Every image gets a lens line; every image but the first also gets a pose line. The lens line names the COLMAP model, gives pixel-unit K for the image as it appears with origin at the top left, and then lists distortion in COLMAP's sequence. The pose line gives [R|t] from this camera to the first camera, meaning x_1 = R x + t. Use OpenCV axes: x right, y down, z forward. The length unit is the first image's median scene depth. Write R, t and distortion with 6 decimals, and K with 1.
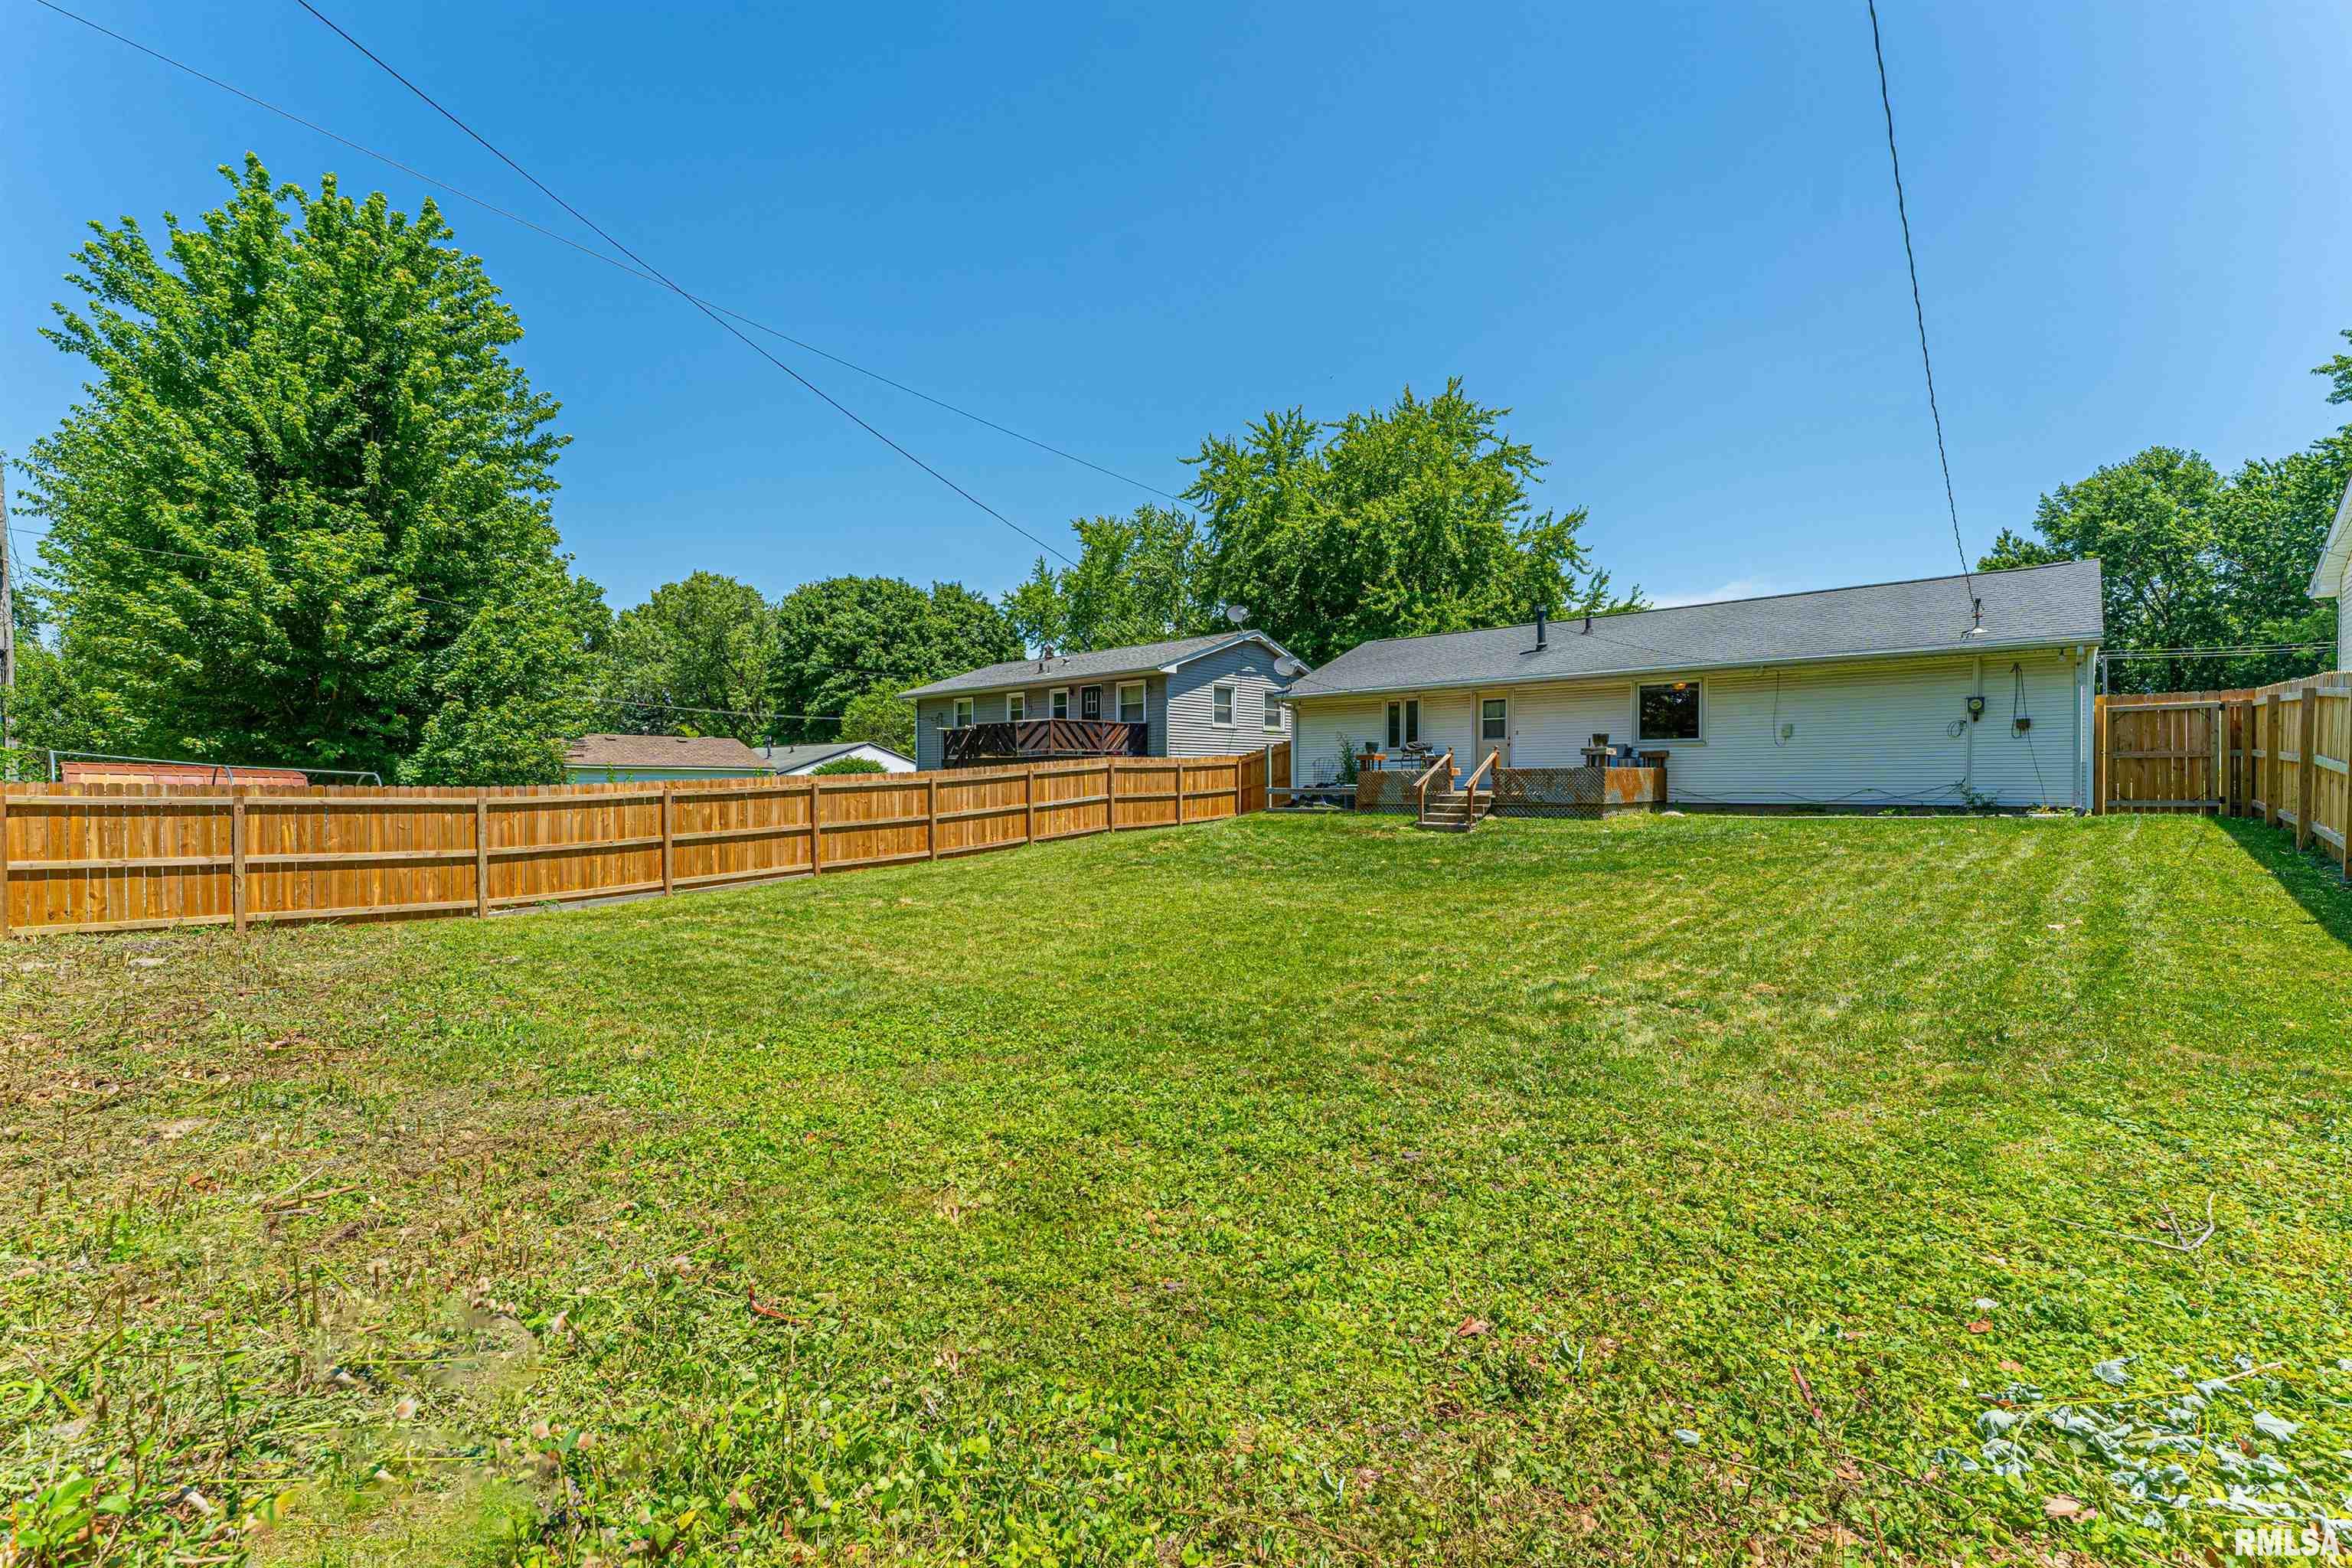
lens RADIAL K [[1039.0, 0, 1178.6], [0, 1039.0, 785.6], [0, 0, 1]] dist [0.000329, -0.000001]
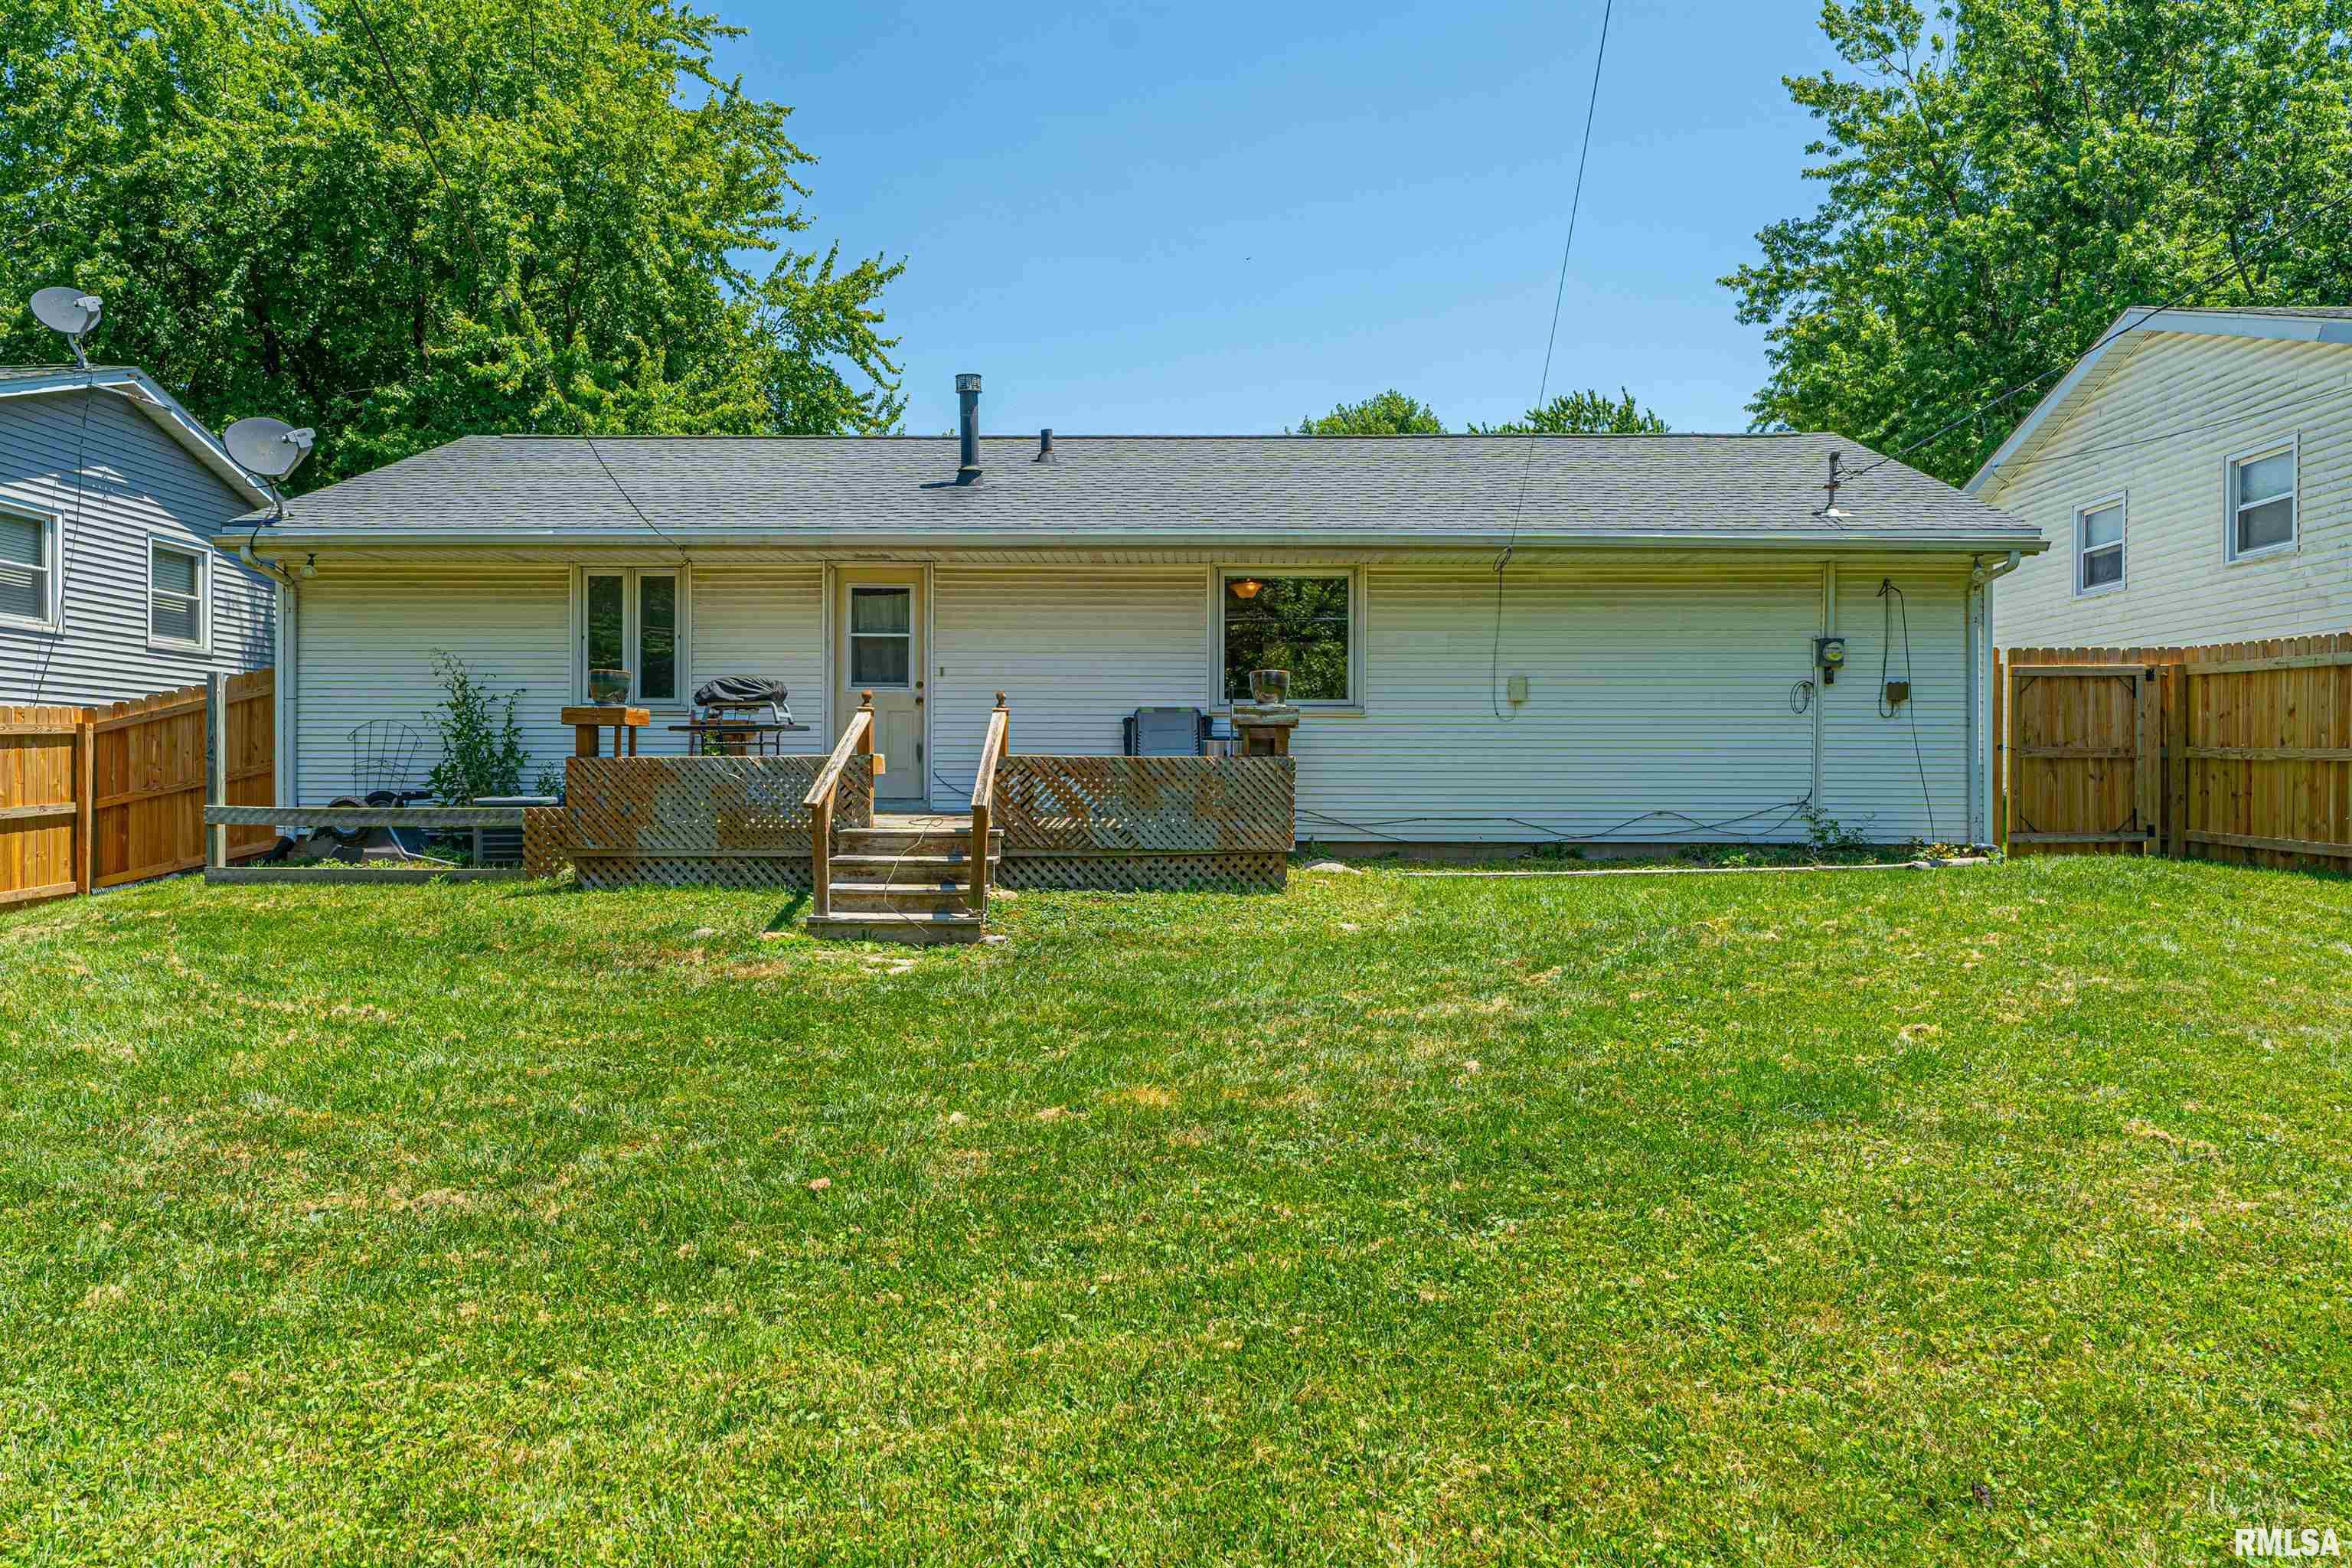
lens RADIAL K [[1578.3, 0, 1178.4], [0, 1578.3, 792.8], [0, 0, 1]] dist [0.013148, 0.000770]
pose [[0.765022, 0.006133, 0.643975, -0.001410], [-0.004572, 0.999981, -0.004092, -0.001199], [-0.643988, 0.000186, 0.765035, 0.408117]]
